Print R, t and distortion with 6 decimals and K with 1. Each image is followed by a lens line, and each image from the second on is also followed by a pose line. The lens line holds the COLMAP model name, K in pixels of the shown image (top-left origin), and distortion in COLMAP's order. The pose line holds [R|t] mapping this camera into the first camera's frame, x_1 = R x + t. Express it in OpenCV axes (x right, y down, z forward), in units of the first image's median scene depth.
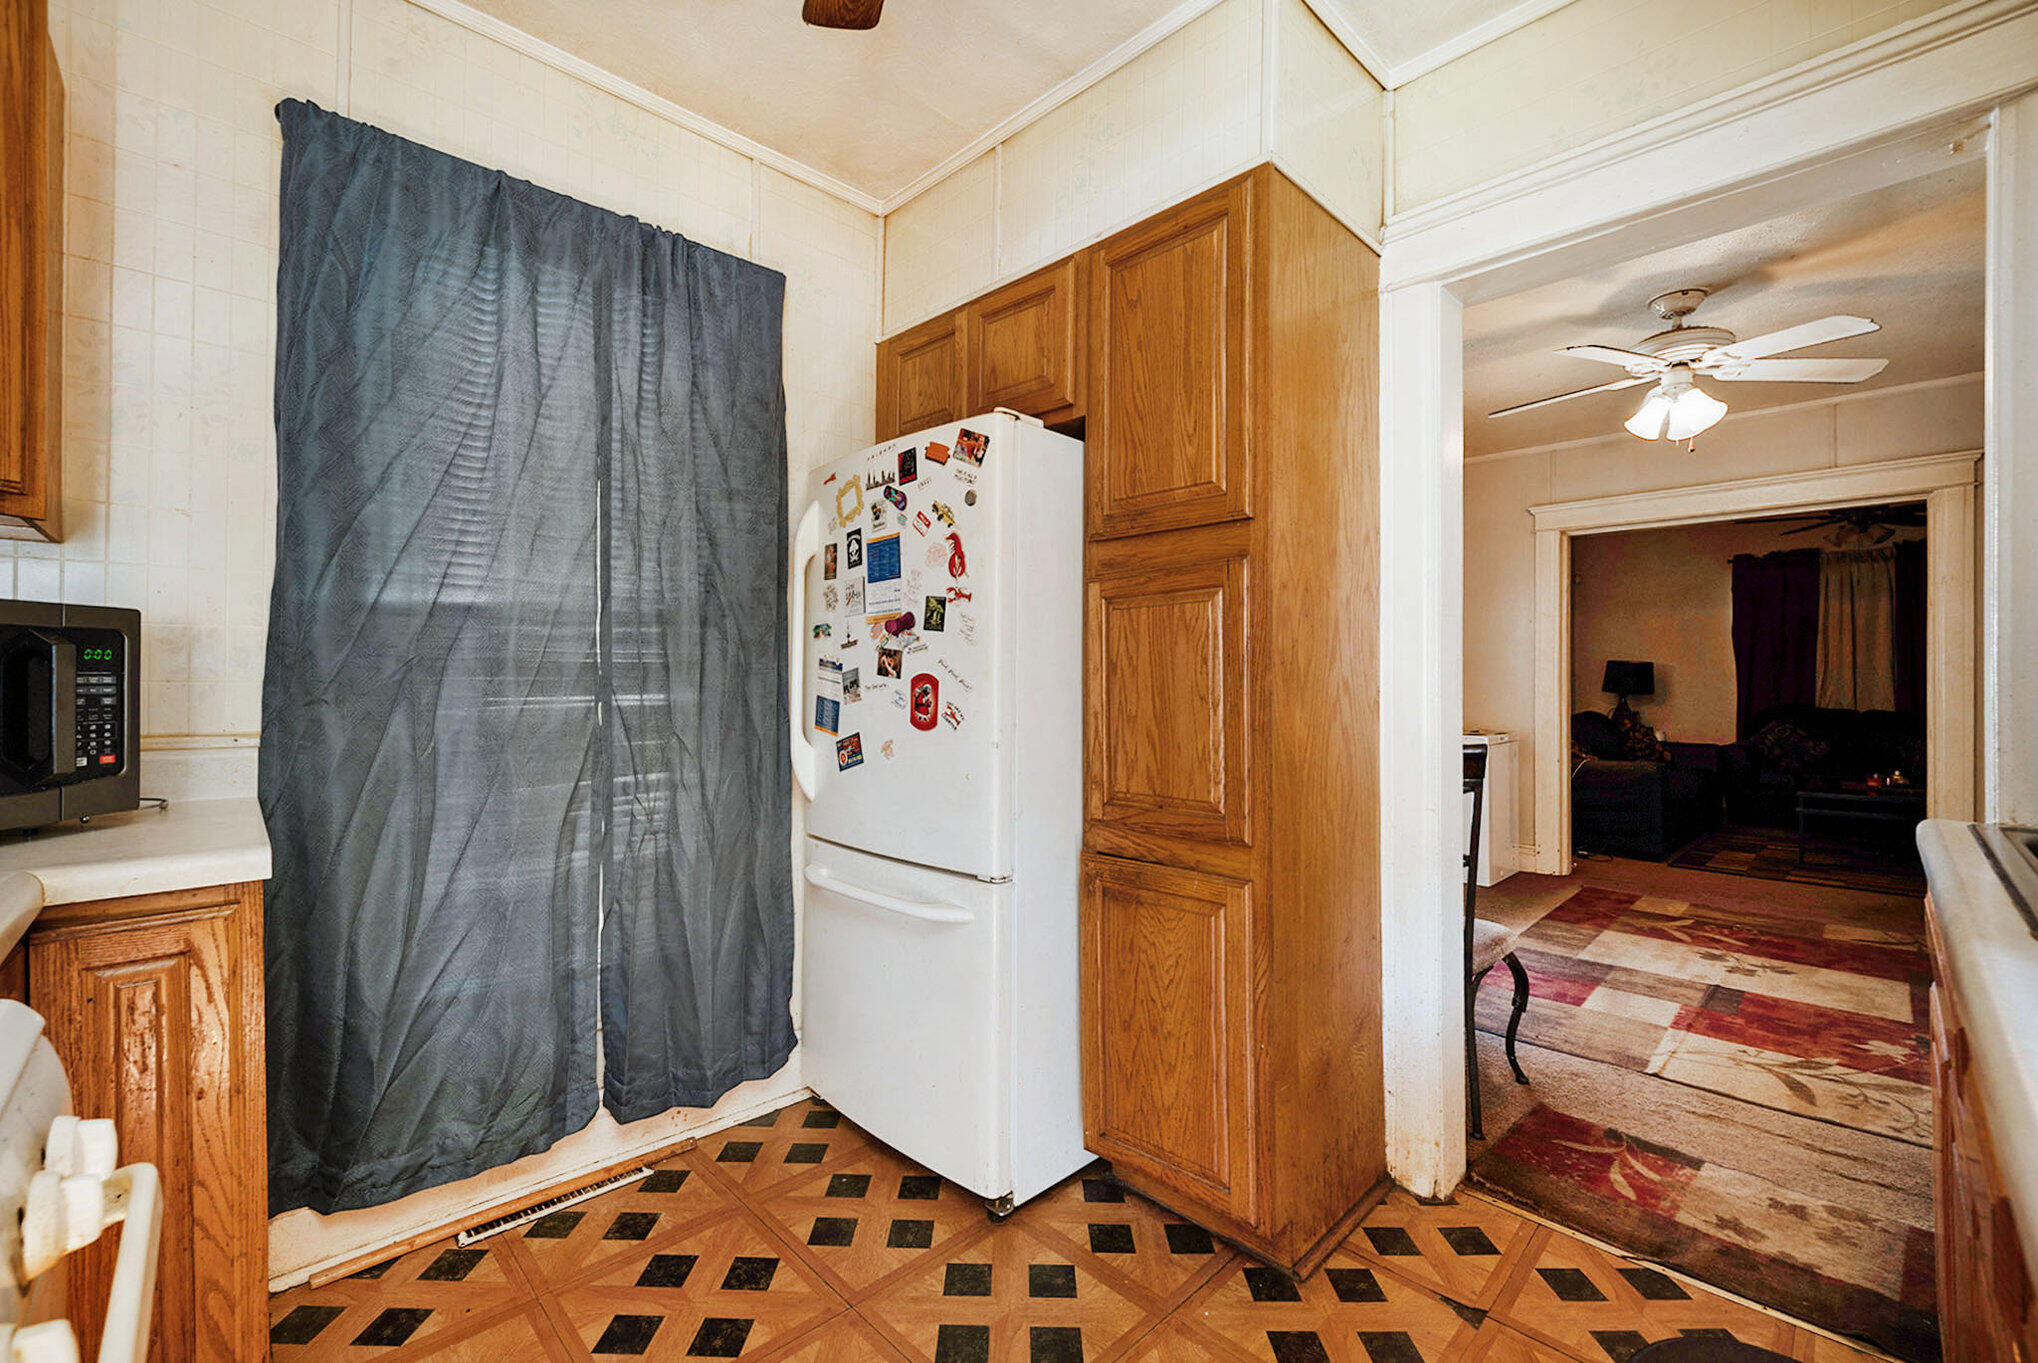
lens RADIAL K [[838.1, 0, 1009.6], [0, 838.1, 677.8], [0, 0, 1]] dist [-0.012459, 0.000380]
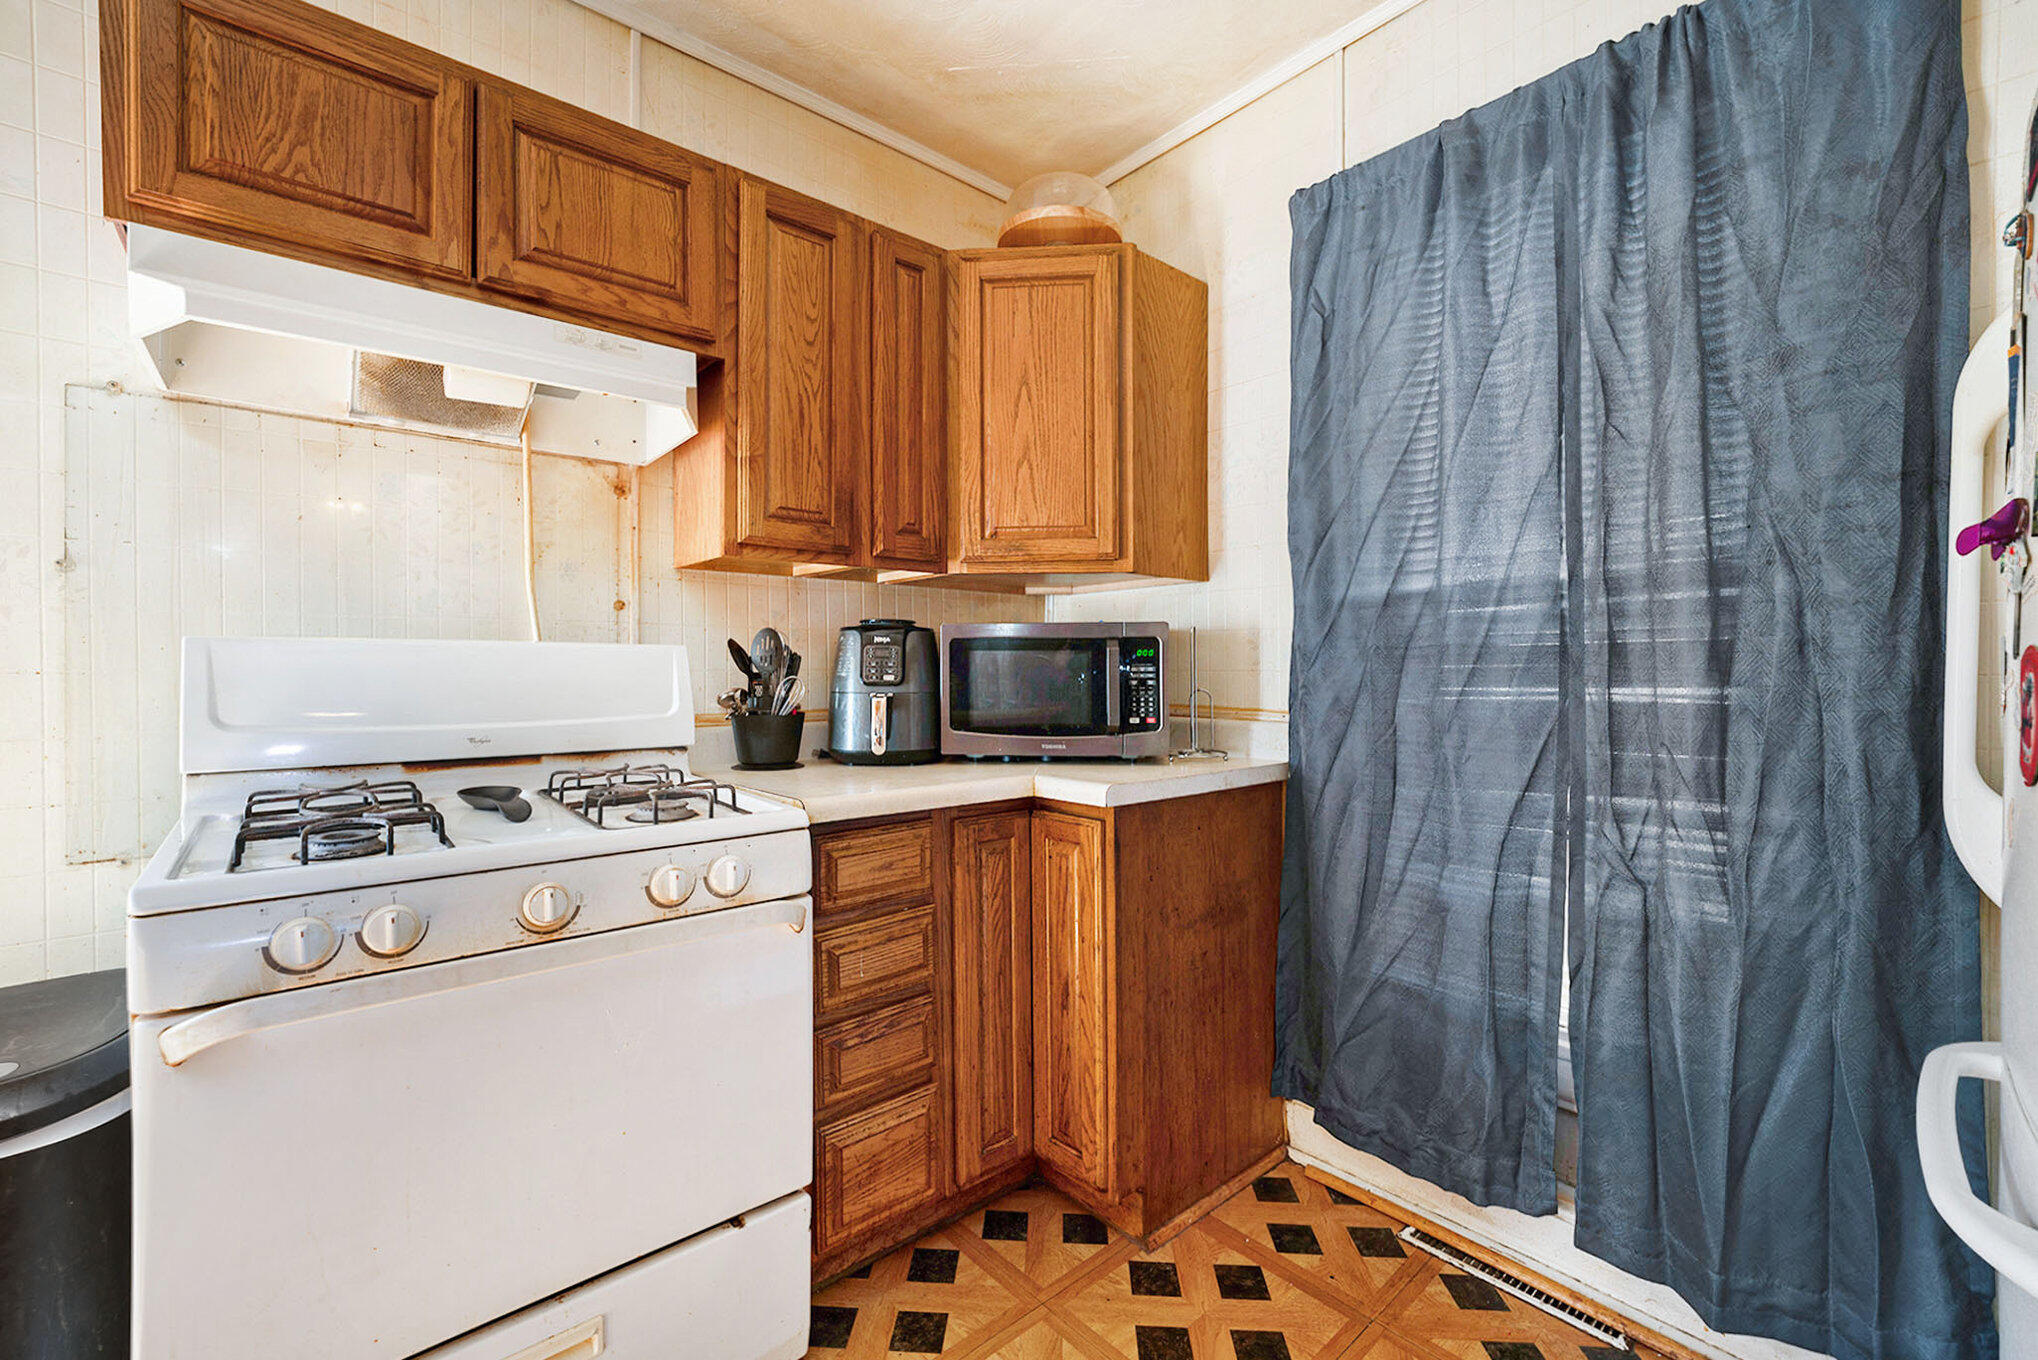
lens RADIAL K [[838.1, 0, 1009.6], [0, 838.1, 676.3], [0, 0, 1]] dist [-0.012459, 0.000380]
pose [[-0.041658, 0.000363, -0.999132, 0.208500], [0.002780, 0.999996, 0.000248, 0.006212], [0.999128, -0.002767, -0.041659, 0.336144]]
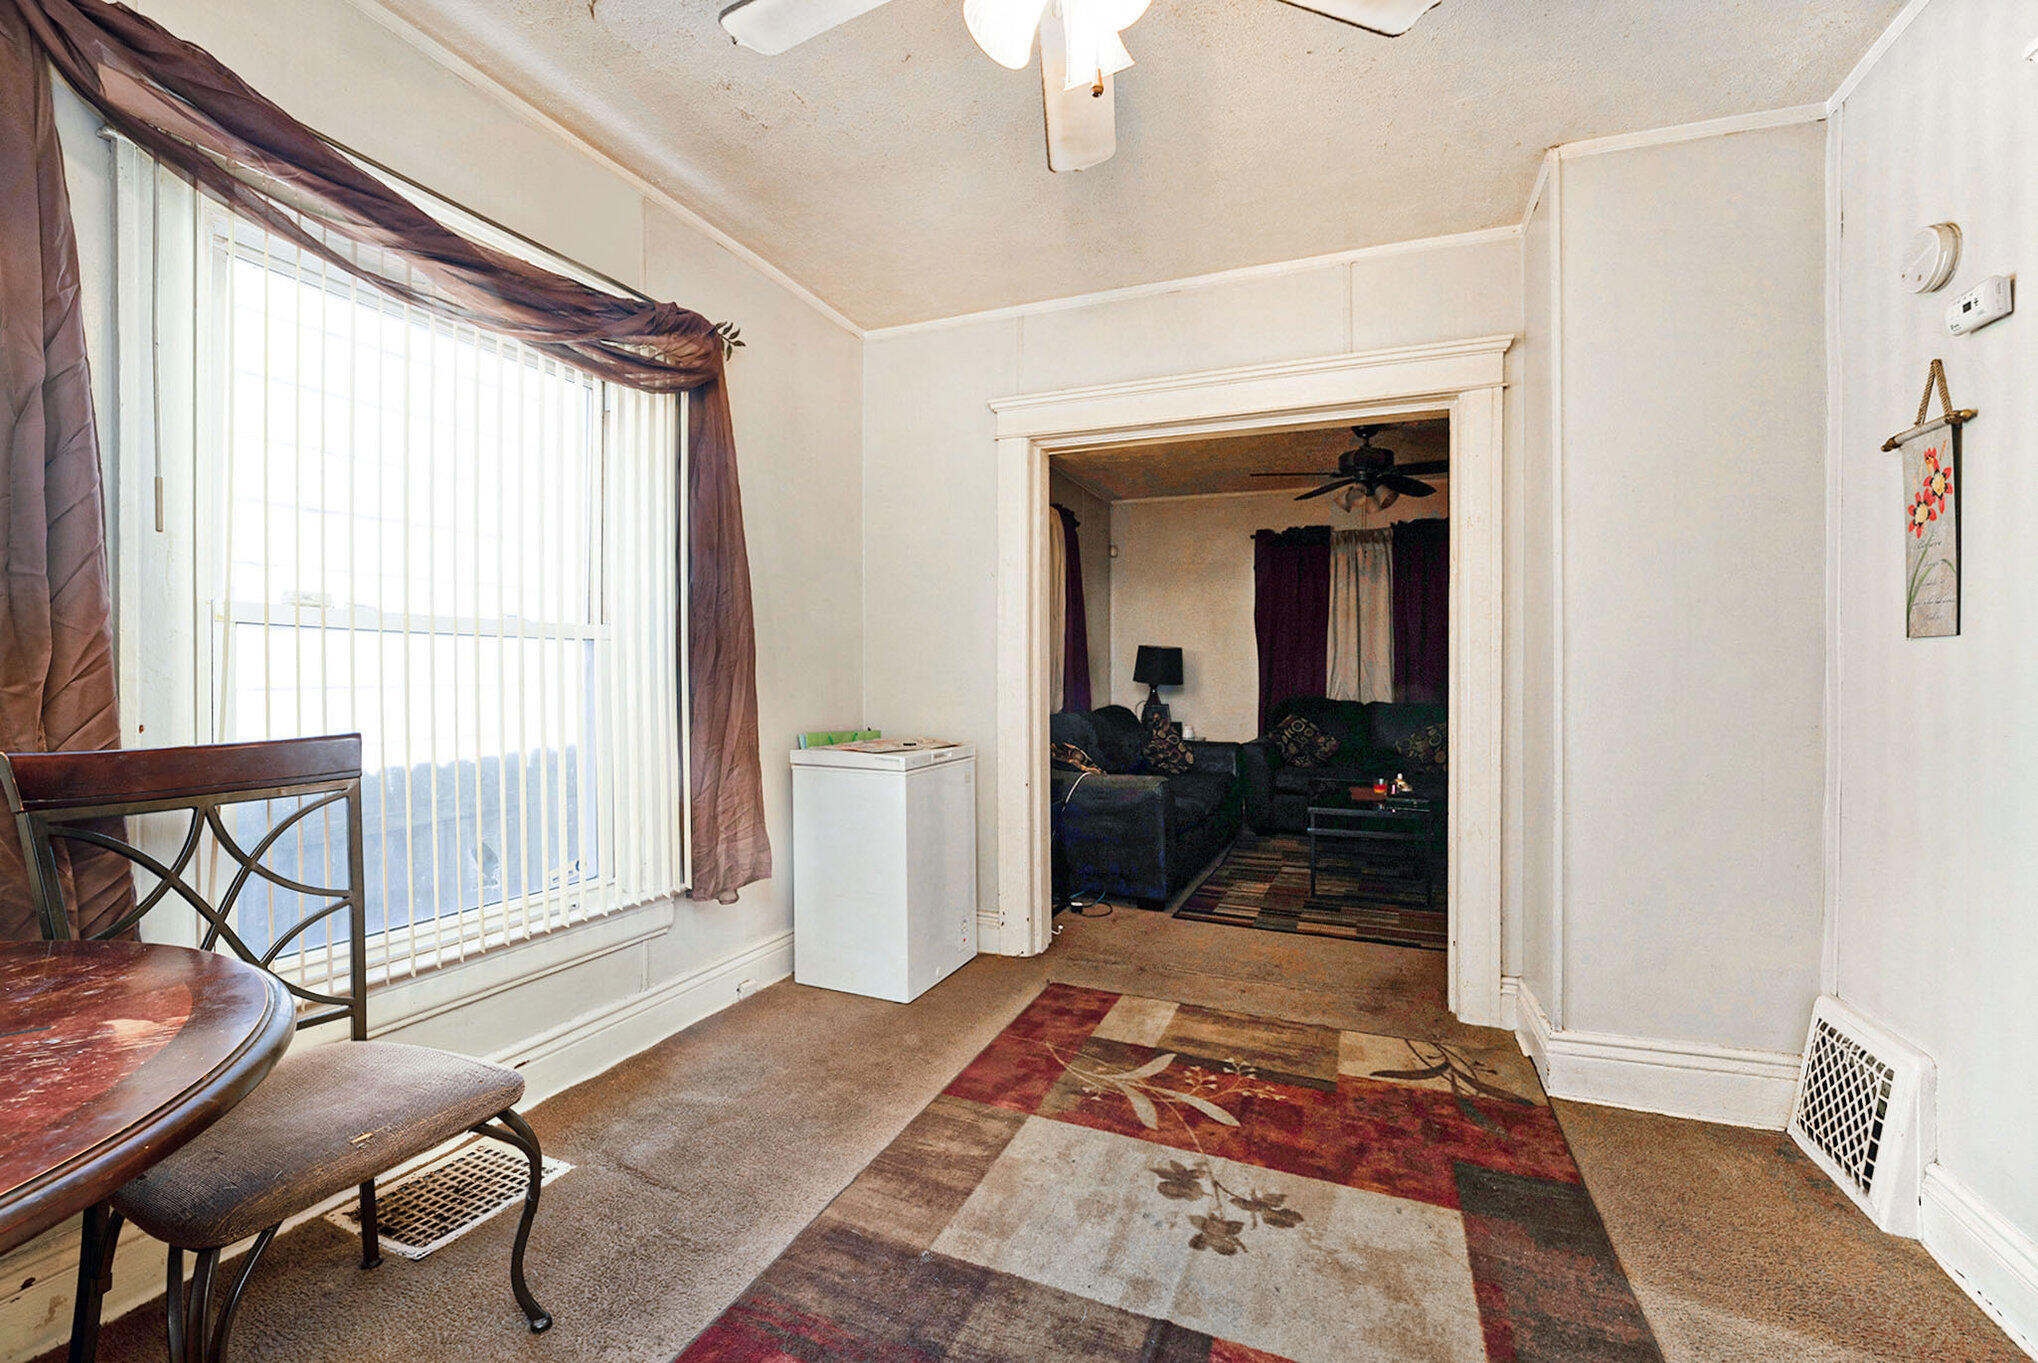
lens RADIAL K [[824.2, 0, 1025.0], [0, 824.2, 668.8], [0, 0, 1]] dist [-0.009036, 0.000473]
pose [[0.911676, 0.005553, 0.410872, 0.575262], [-0.003845, 0.999980, -0.004985, 0.016127], [-0.410892, 0.002965, 0.911679, 0.598685]]
